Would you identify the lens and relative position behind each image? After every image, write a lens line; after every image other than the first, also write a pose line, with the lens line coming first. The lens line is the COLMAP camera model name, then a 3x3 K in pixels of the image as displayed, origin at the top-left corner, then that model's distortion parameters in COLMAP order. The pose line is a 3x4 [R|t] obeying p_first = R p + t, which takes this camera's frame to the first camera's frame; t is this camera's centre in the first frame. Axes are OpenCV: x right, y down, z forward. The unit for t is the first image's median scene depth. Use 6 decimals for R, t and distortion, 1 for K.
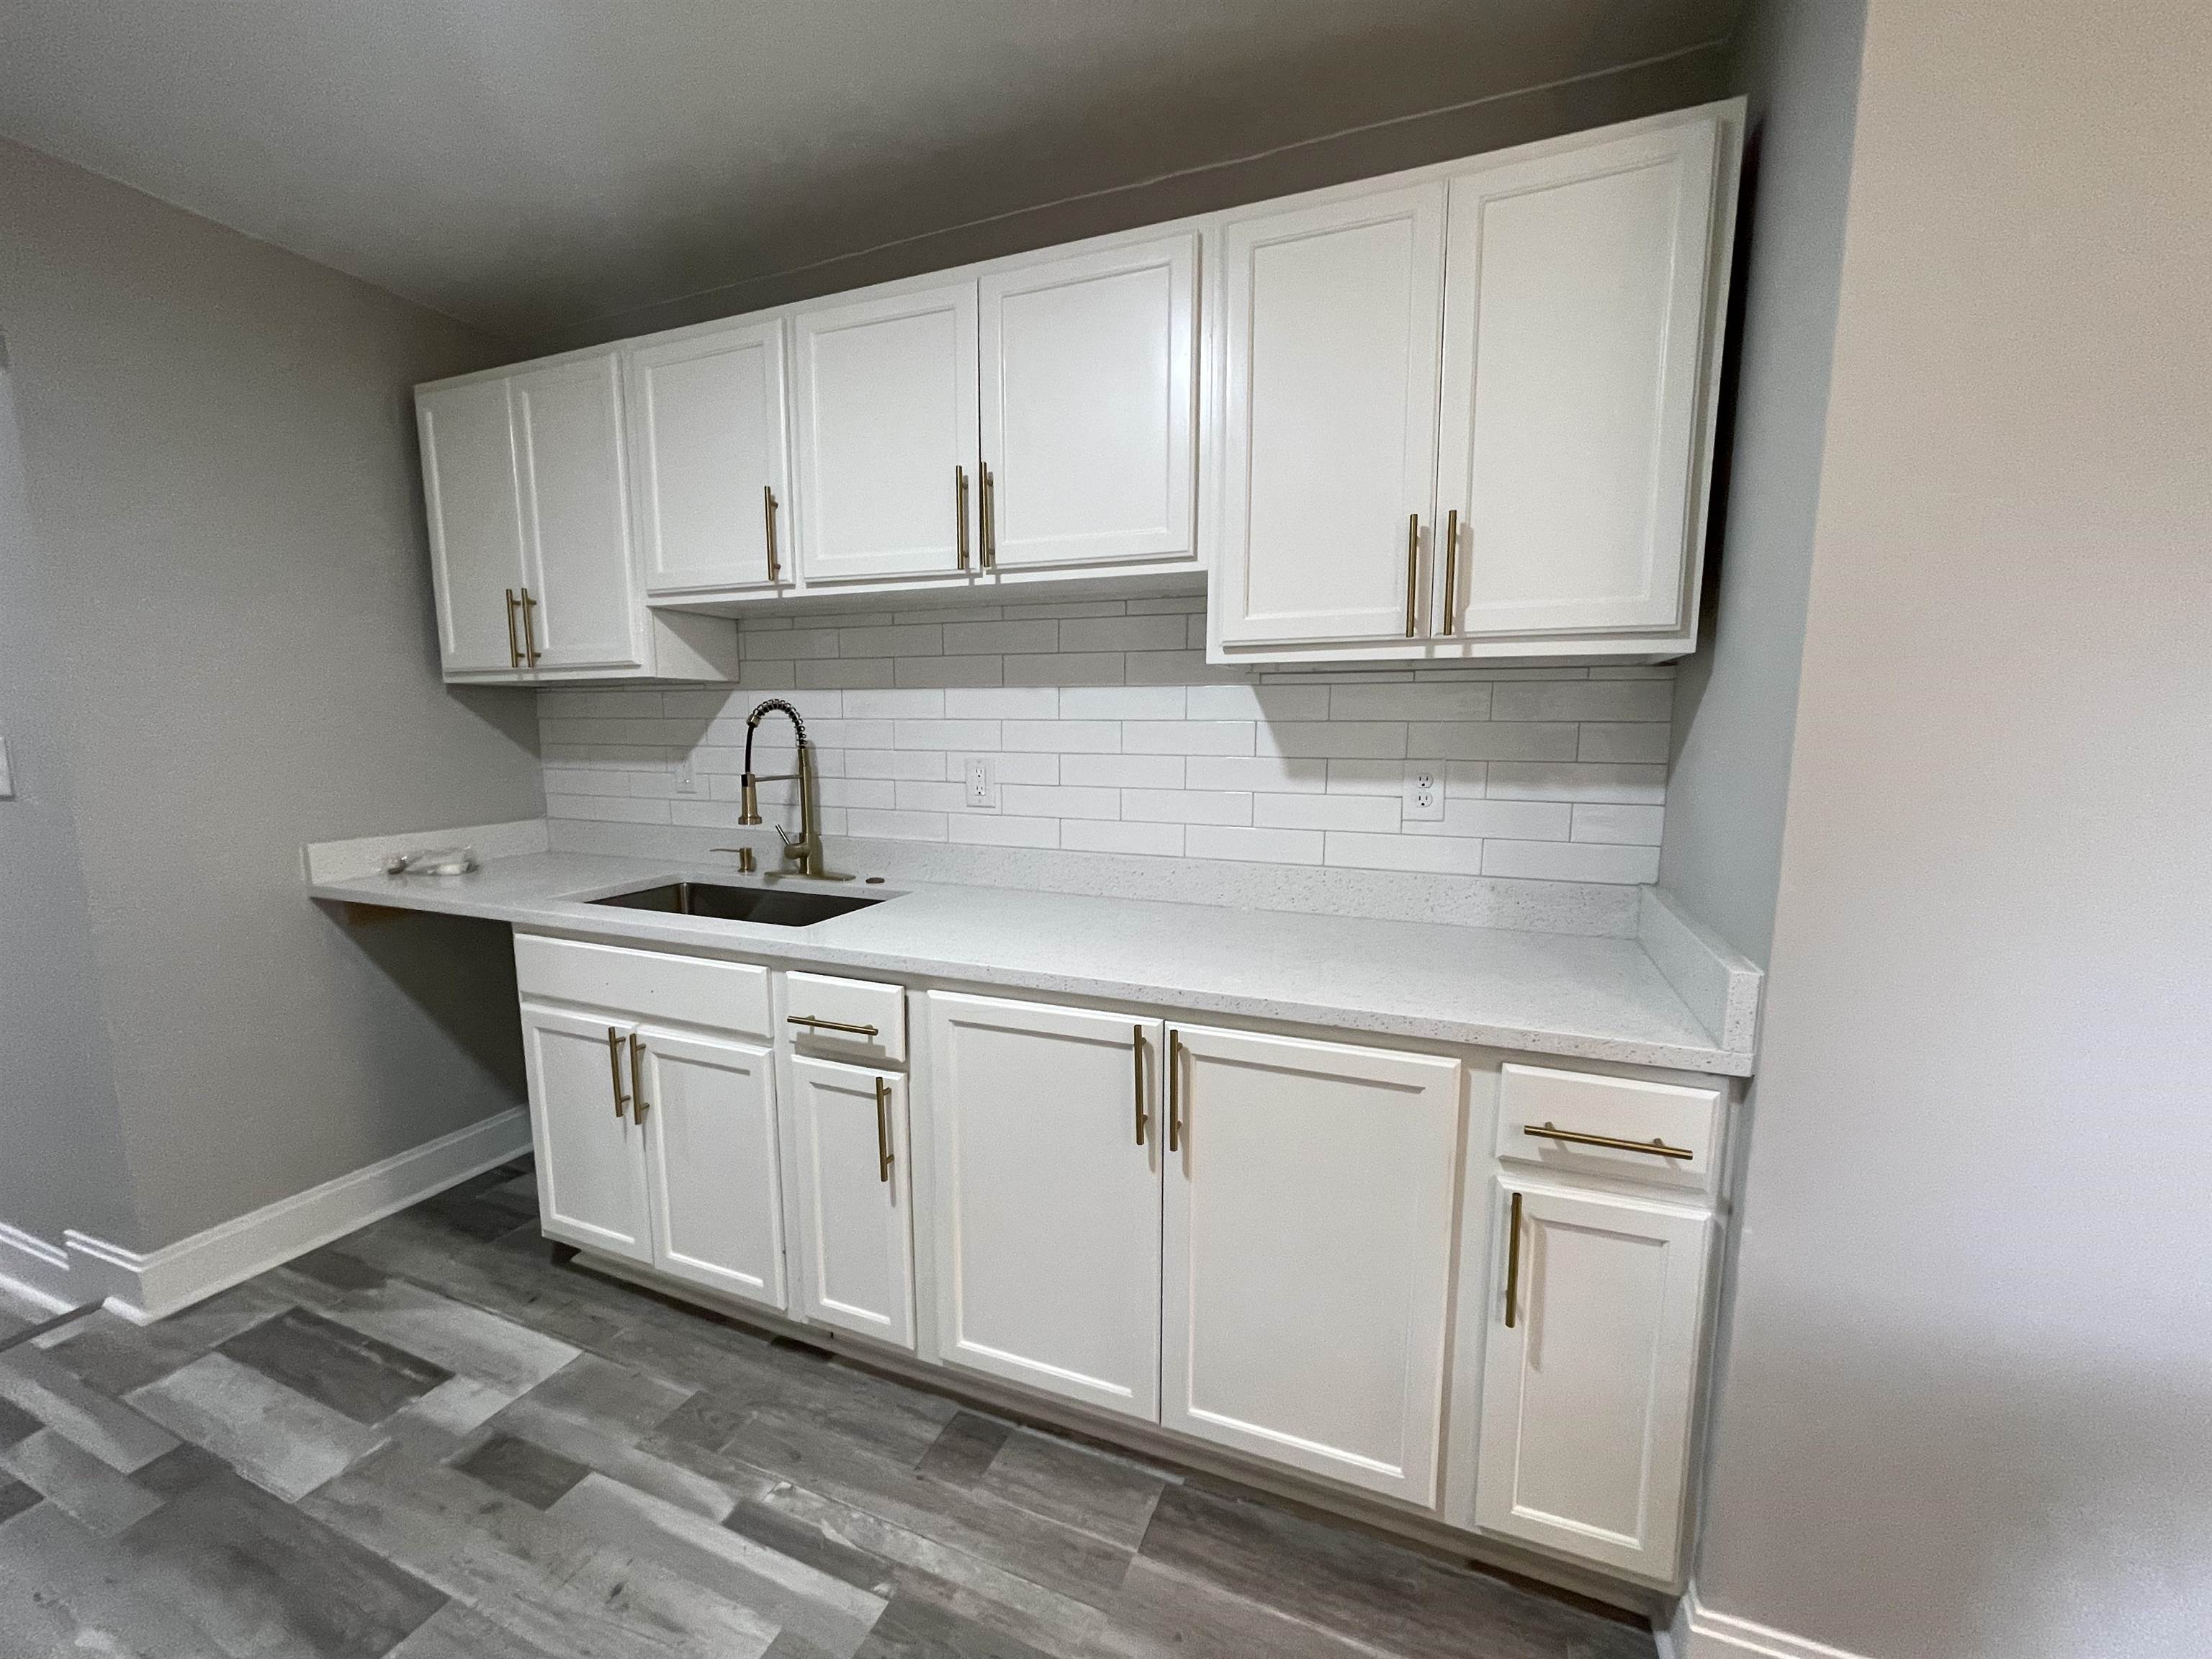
lens RADIAL K [[889.5, 0, 1111.2], [0, 889.5, 843.3], [0, 0, 1]] dist [-0.000226, 0.000867]
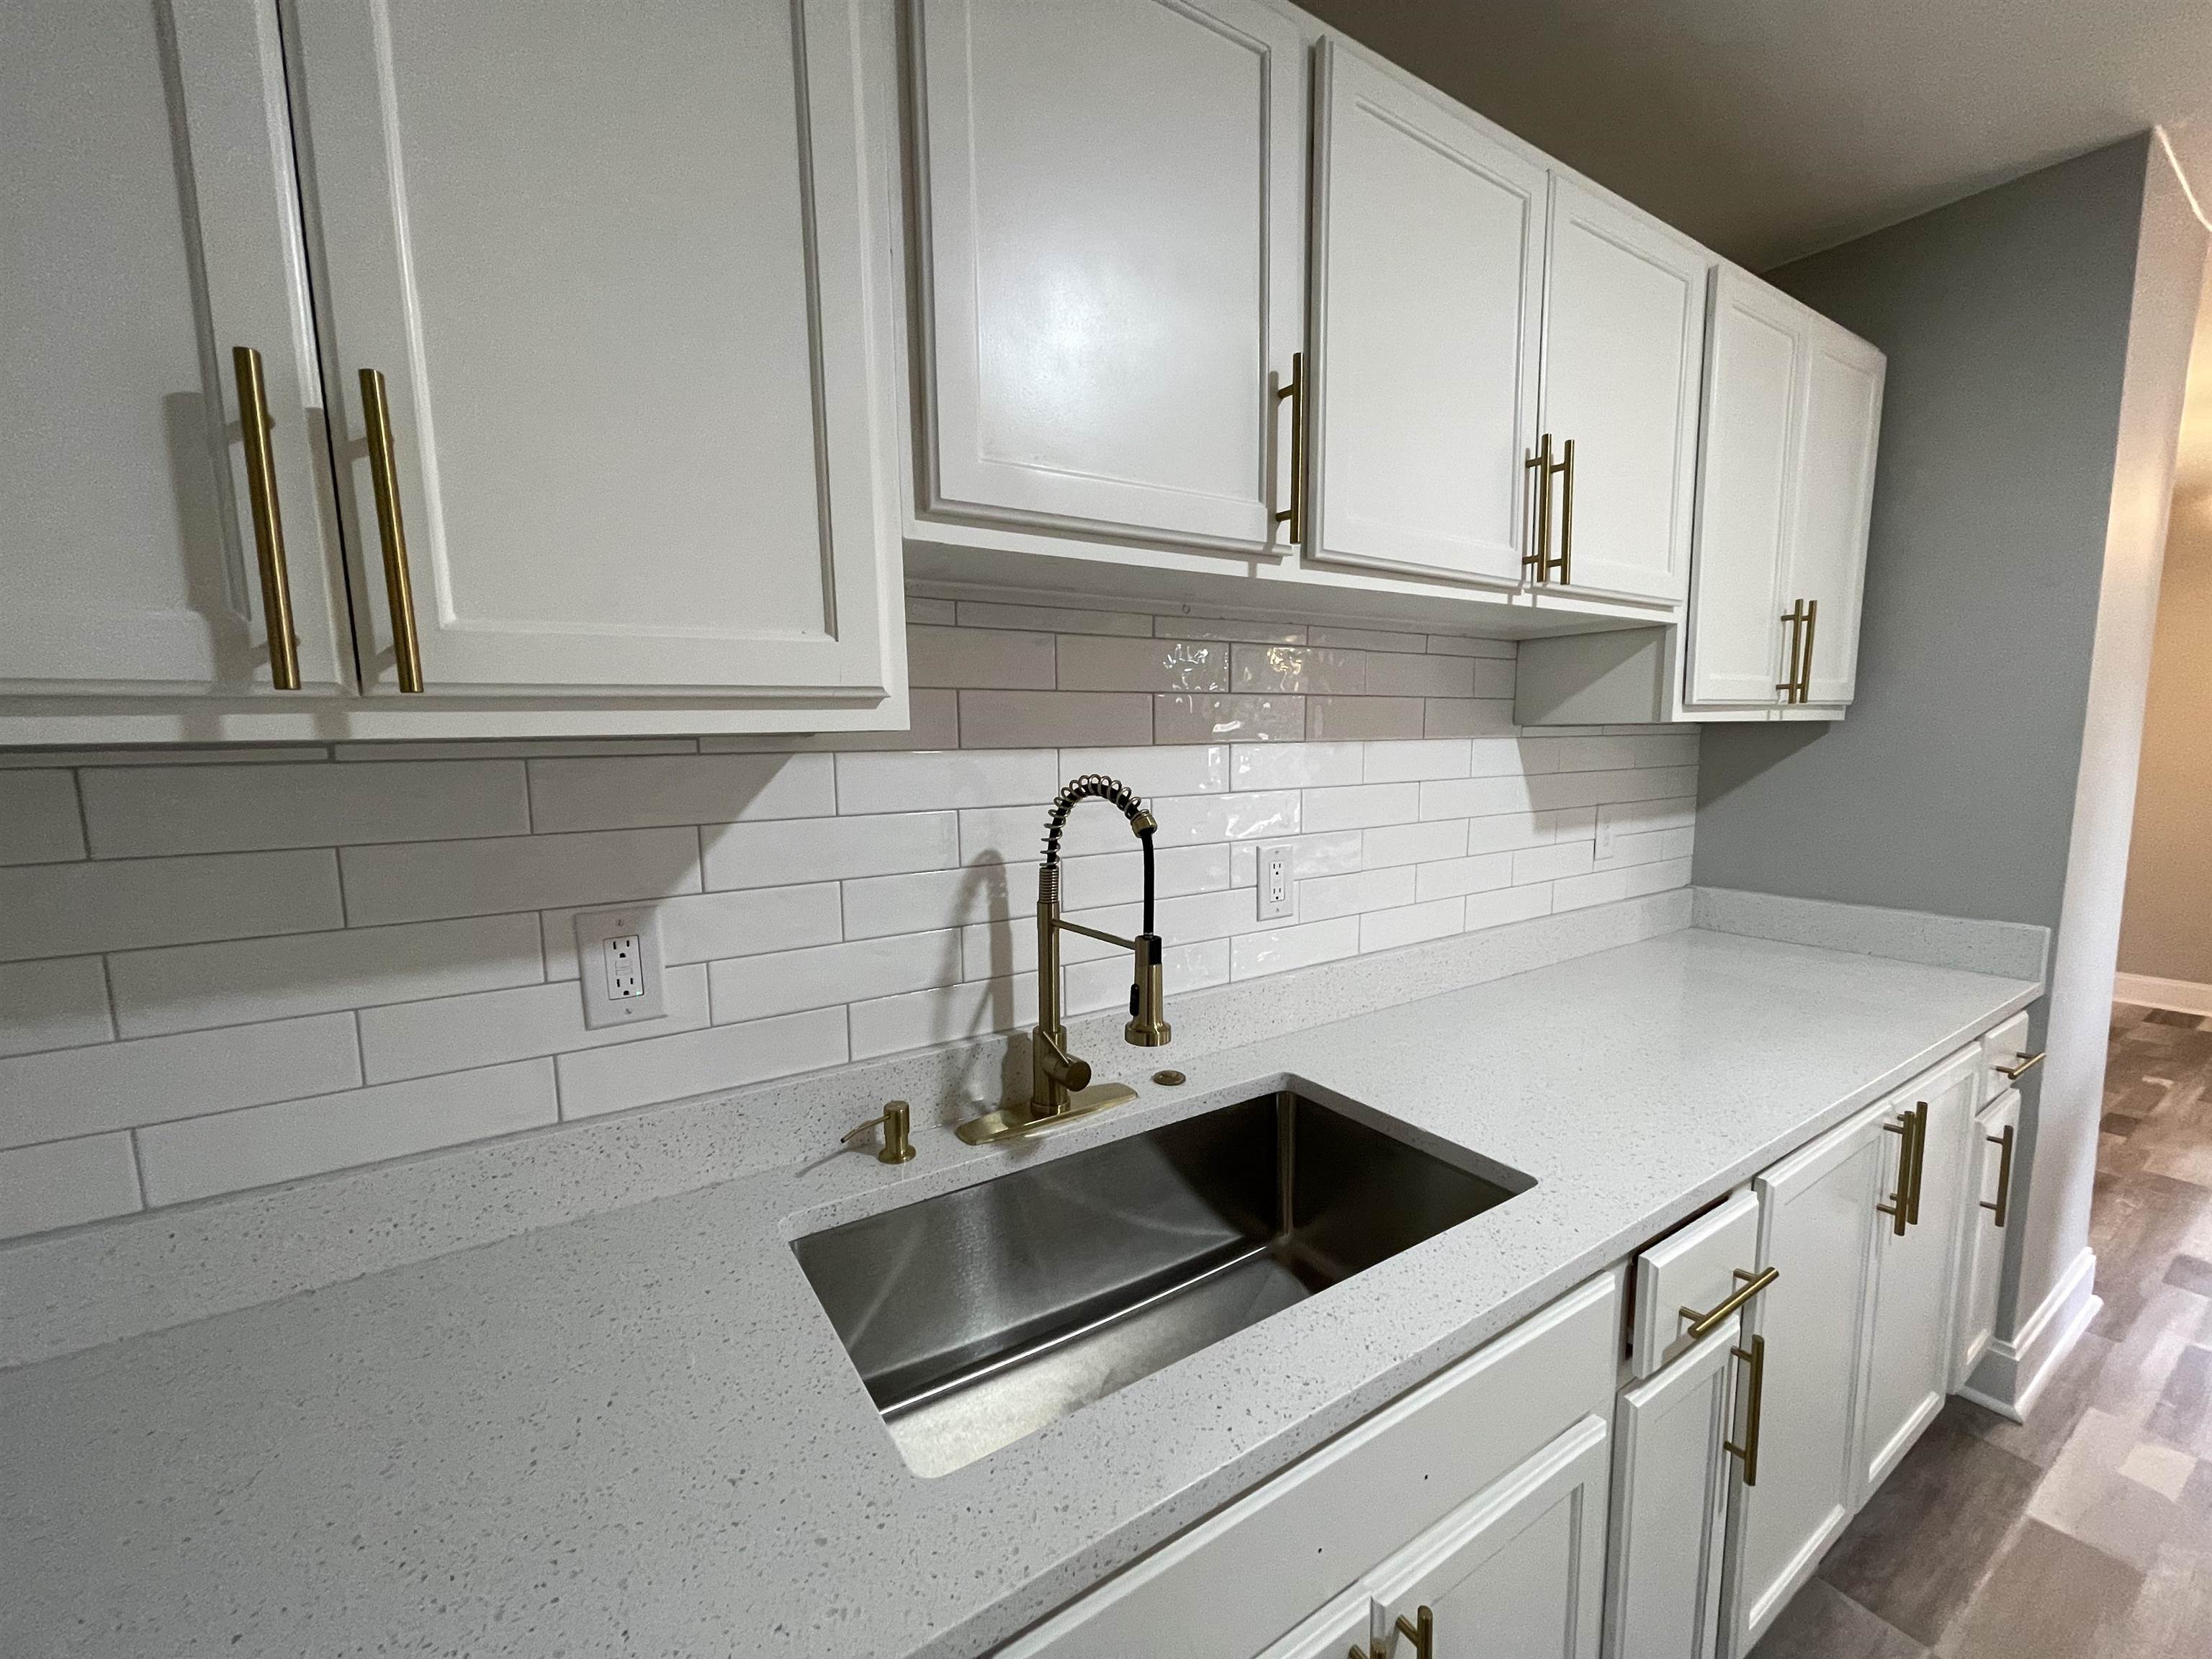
lens RADIAL K [[889.5, 0, 1101.8], [0, 889.5, 840.0], [0, 0, 1]] dist [-0.000226, 0.000867]
pose [[0.569777, -0.107570, 0.814729, -0.802308], [0.122719, 0.991417, 0.045075, -0.153551], [-0.812585, 0.074300, 0.578087, 0.754635]]
